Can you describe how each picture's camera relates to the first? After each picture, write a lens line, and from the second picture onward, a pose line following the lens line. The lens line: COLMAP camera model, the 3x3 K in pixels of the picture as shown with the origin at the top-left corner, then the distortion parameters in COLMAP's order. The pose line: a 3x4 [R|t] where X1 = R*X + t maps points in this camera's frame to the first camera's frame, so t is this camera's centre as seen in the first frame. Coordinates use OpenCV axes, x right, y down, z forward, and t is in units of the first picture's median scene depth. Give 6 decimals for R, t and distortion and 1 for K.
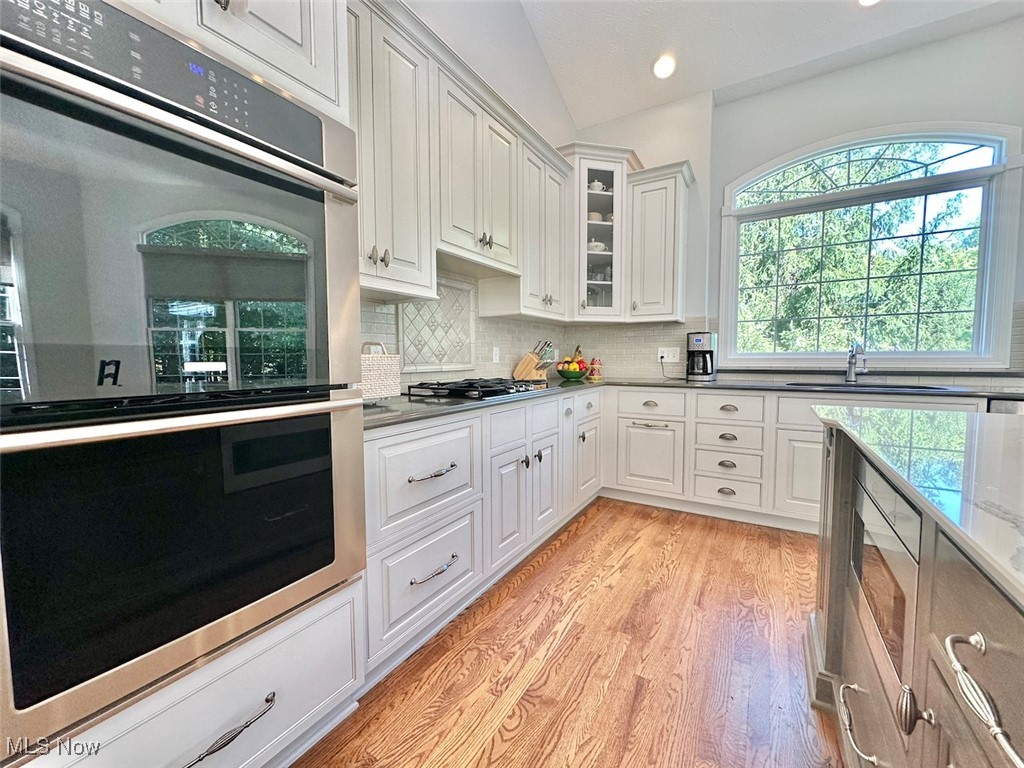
lens RADIAL K [[408.9, 0, 512.0], [0, 408.9, 384.0], [0, 0, 1]] dist [-0.000996, 0.000022]
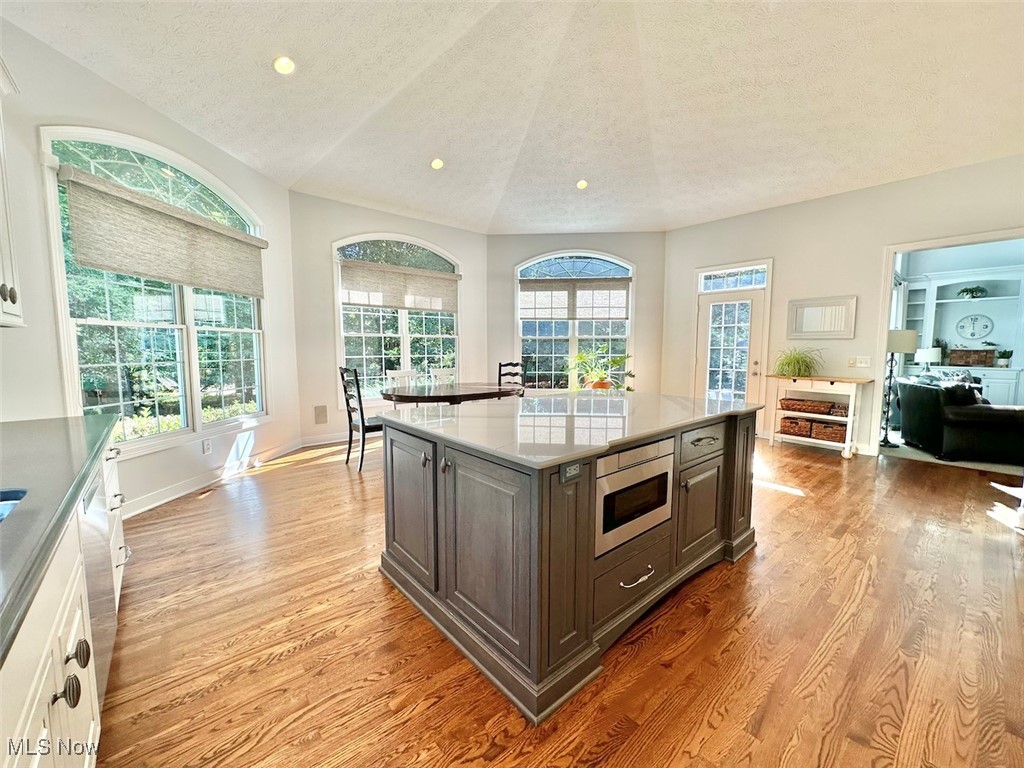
lens RADIAL K [[410.3, 0, 512.0], [0, 410.3, 384.0], [0, 0, 1]] dist [-0.000821, -0.000109]
pose [[-0.954331, -0.022874, 0.297873, 0.286132], [0.023761, 0.988094, 0.152004, -0.124916], [-0.297804, 0.152140, -0.942426, 0.945292]]
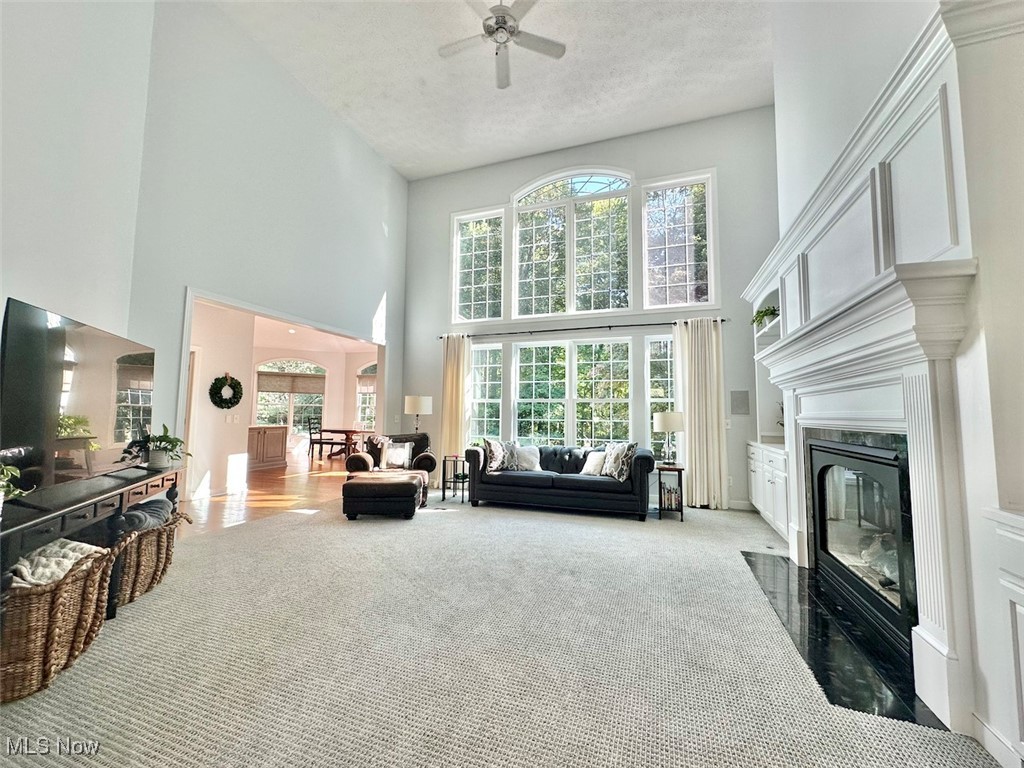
lens RADIAL K [[410.3, 0, 512.0], [0, 410.3, 384.0], [0, 0, 1]] dist [-0.000821, -0.000109]
pose [[-0.210009, 0.075044, 0.974815, -3.137496], [0.056944, 0.996296, -0.064430, 0.065652], [-0.976040, 0.041979, -0.213504, -1.315840]]
